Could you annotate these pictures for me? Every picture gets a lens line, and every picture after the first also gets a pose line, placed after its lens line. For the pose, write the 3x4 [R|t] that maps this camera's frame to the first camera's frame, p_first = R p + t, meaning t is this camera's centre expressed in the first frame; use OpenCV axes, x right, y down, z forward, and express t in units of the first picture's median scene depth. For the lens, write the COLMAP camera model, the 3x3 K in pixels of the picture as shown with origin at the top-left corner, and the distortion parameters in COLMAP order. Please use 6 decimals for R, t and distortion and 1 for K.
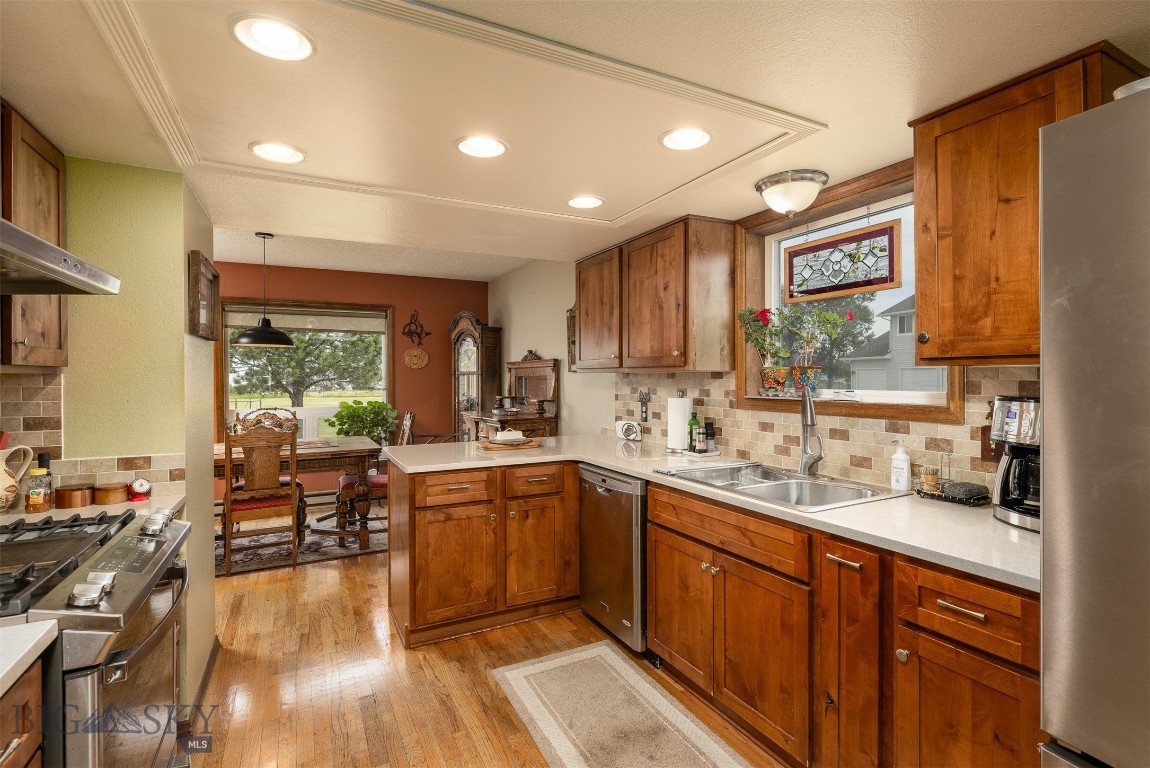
lens RADIAL K [[538.7, 0, 577.9], [0, 538.7, 379.2], [0, 0, 1]] dist [-0.008782, 0.001468]
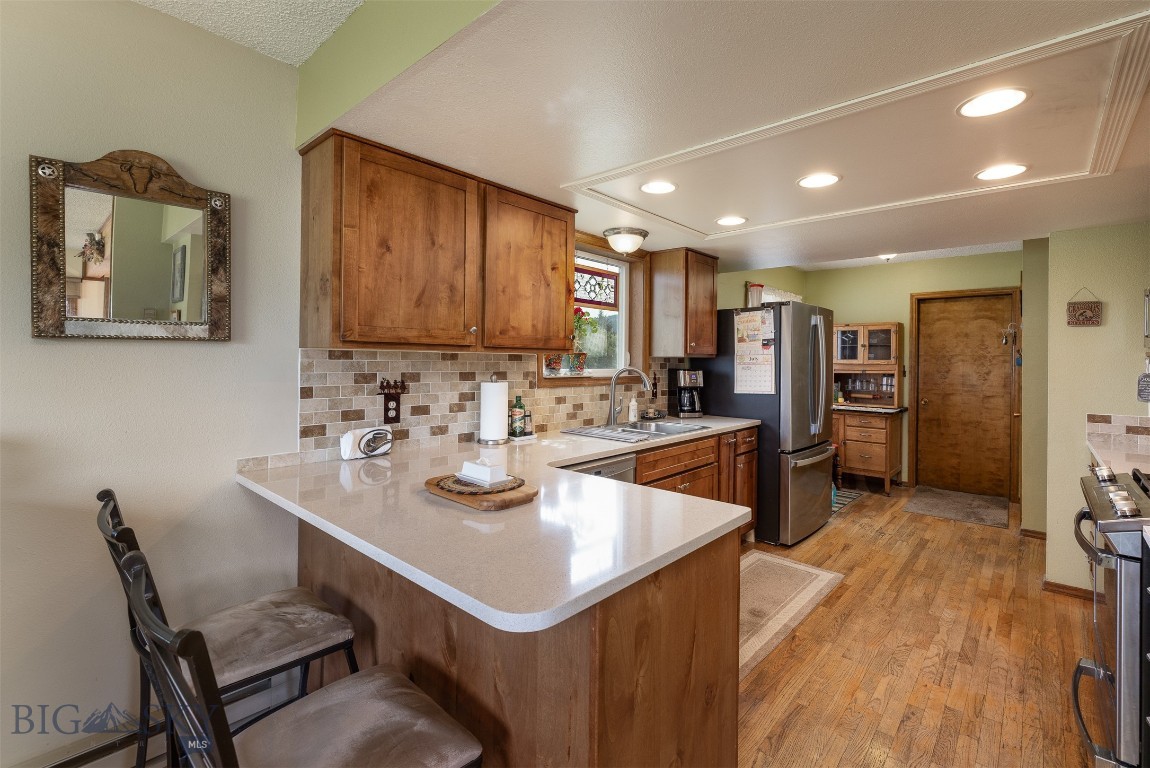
lens RADIAL K [[511.7, 0, 600.0], [0, 511.7, 357.9], [0, 0, 1]] dist [-0.003594, 0.001848]
pose [[-0.371787, 0.005225, 0.928303, -0.740379], [-0.005671, 0.999953, -0.007899, -0.000209], [-0.928301, -0.008201, -0.371740, 1.285740]]
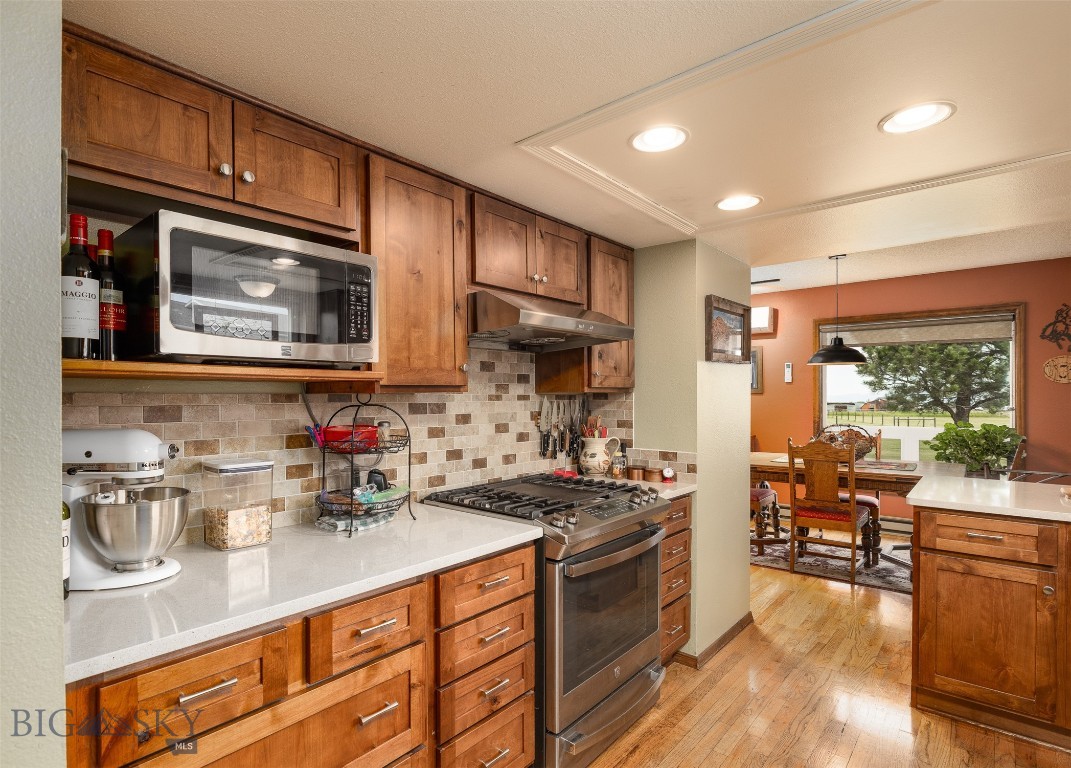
lens RADIAL K [[531.4, 0, 514.2], [0, 531.4, 401.4], [0, 0, 1]] dist [-0.012731, 0.001718]
pose [[0.374552, 0.013259, -0.927111, 0.230189], [-0.003884, 0.999911, 0.012731, -0.001636], [0.927198, -0.001168, 0.374570, 0.081826]]
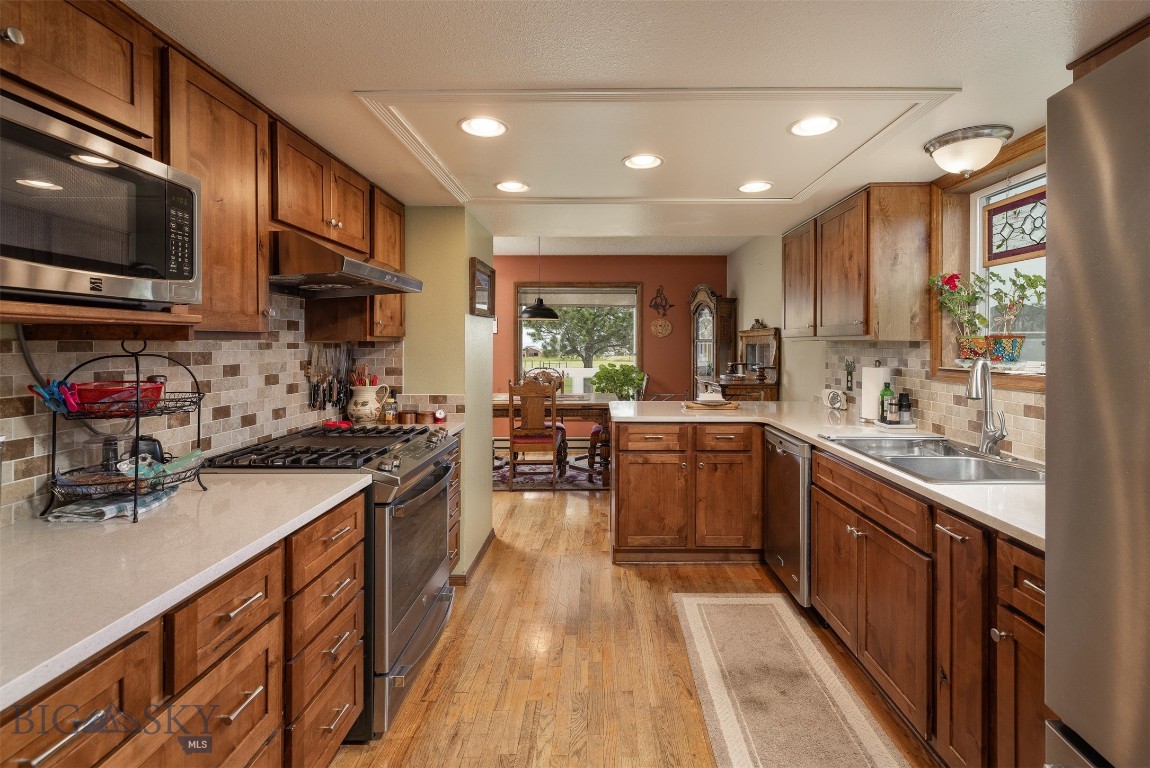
lens RADIAL K [[511.7, 0, 587.9], [0, 511.7, 344.0], [0, 0, 1]] dist [-0.003594, 0.001848]
pose [[0.885487, 0.006005, -0.464625, 0.176993], [-0.008195, 0.999963, -0.002694, -0.001127], [0.464592, 0.006194, 0.885503, -0.076596]]
